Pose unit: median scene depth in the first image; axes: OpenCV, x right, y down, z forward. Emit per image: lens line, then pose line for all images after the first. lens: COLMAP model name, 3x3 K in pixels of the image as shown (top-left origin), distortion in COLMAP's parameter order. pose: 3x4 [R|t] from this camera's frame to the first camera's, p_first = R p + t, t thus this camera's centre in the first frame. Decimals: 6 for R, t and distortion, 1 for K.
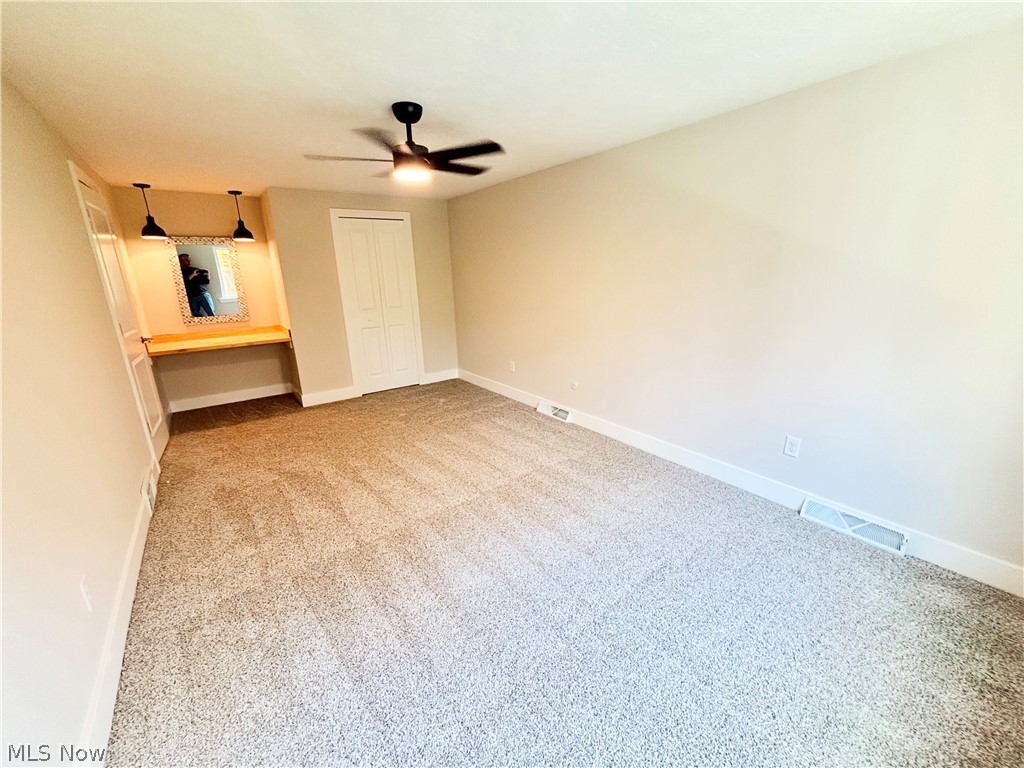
lens RADIAL K [[415.1, 0, 514.1], [0, 415.1, 384.5], [0, 0, 1]] dist [0.000827, 0.000526]
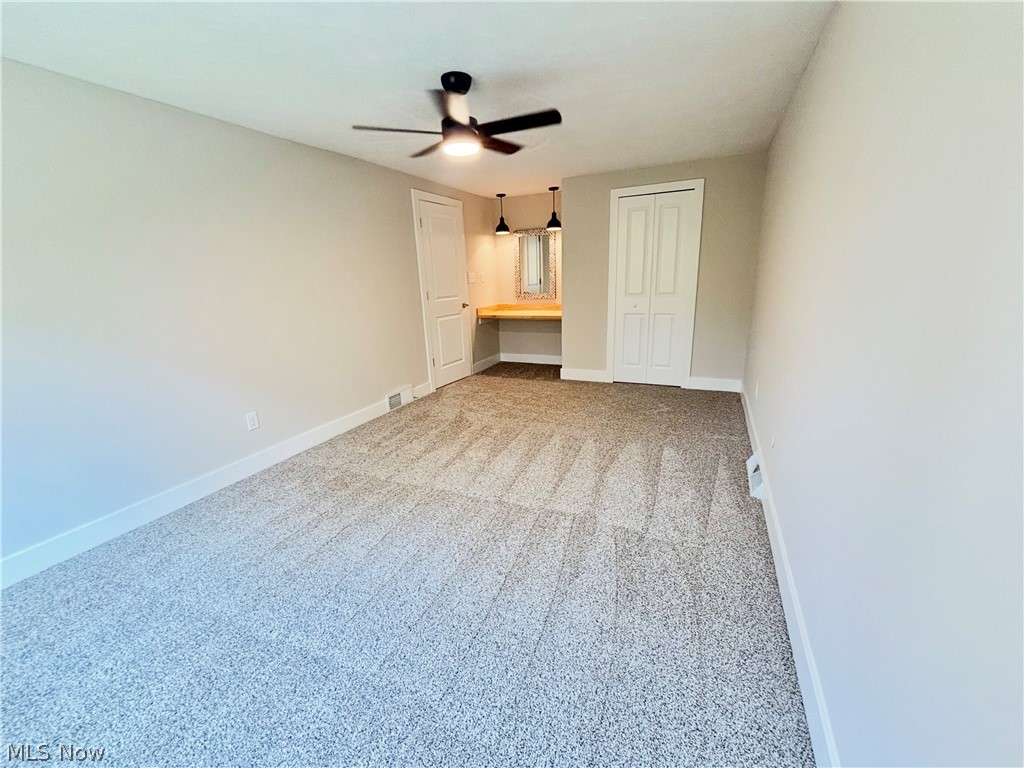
lens RADIAL K [[415.1, 0, 511.1], [0, 415.1, 383.7], [0, 0, 1]] dist [0.000827, 0.000526]
pose [[0.474968, 0.234745, -0.848116, 0.440399], [-0.211459, 0.965972, 0.148942, -0.082021], [0.854219, 0.108599, 0.508444, 0.382538]]
